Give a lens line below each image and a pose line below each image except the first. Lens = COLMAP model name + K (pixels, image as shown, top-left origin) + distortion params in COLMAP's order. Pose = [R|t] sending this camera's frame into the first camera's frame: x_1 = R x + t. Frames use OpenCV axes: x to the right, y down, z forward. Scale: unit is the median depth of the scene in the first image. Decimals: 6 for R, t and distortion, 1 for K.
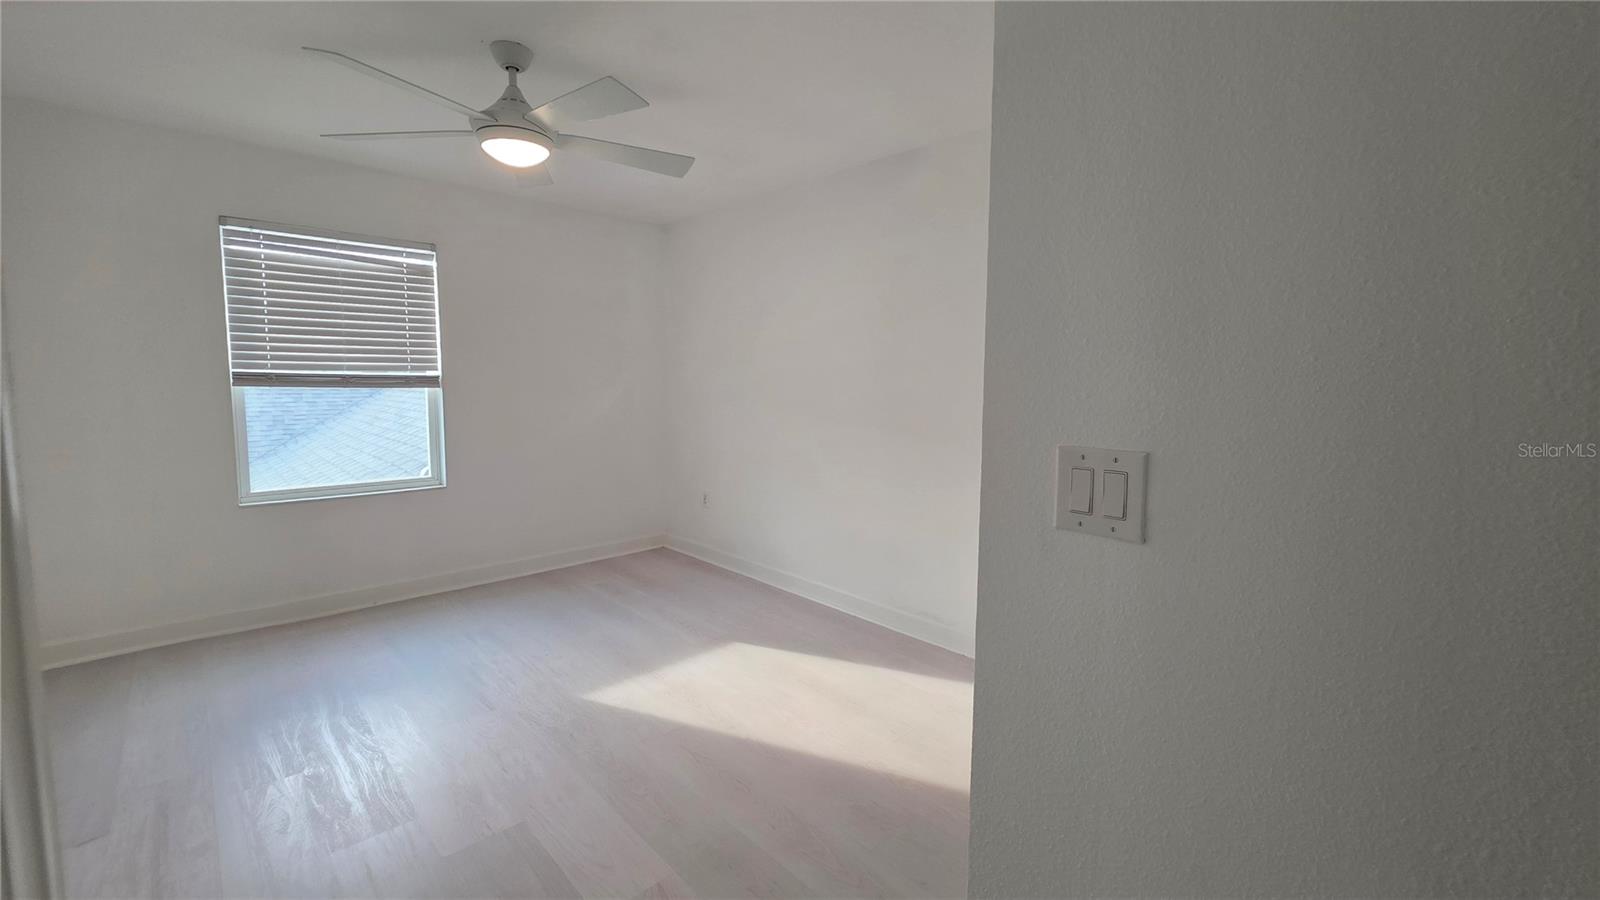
lens RADIAL K [[641.8, 0, 800.1], [0, 641.8, 435.1], [0, 0, 1]] dist [0.000586, -0.000215]
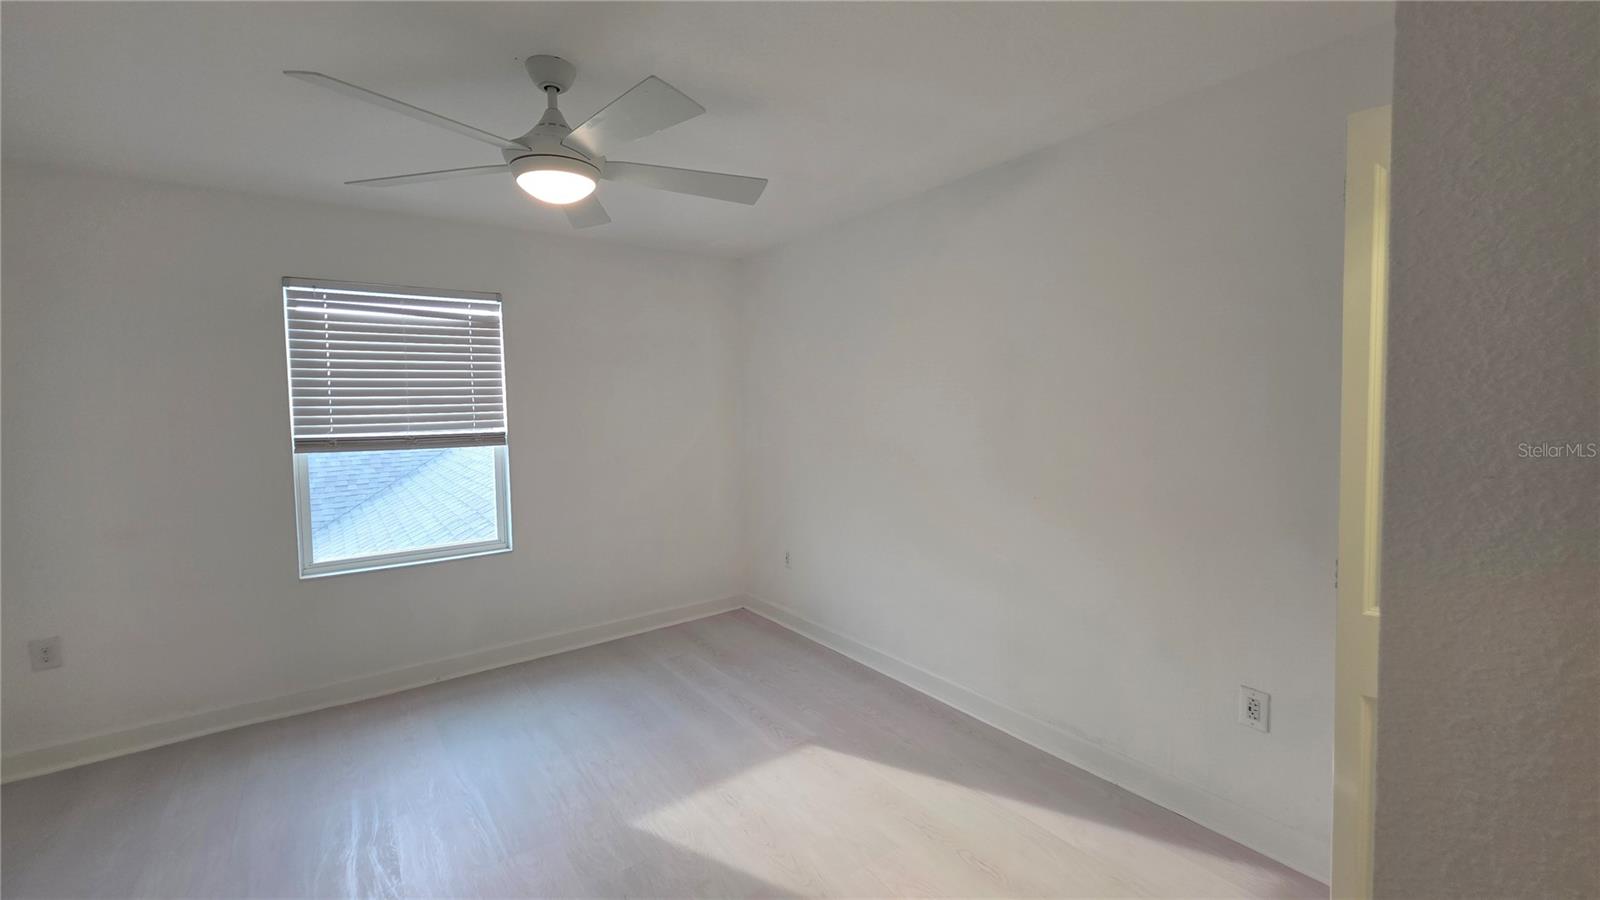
lens RADIAL K [[641.8, 0, 800.1], [0, 641.8, 435.1], [0, 0, 1]] dist [0.000586, -0.000215]
pose [[0.991540, -0.021307, -0.128042, -0.017229], [0.016220, 0.999042, -0.040639, -0.050461], [0.128785, 0.038218, 0.990936, 0.147336]]
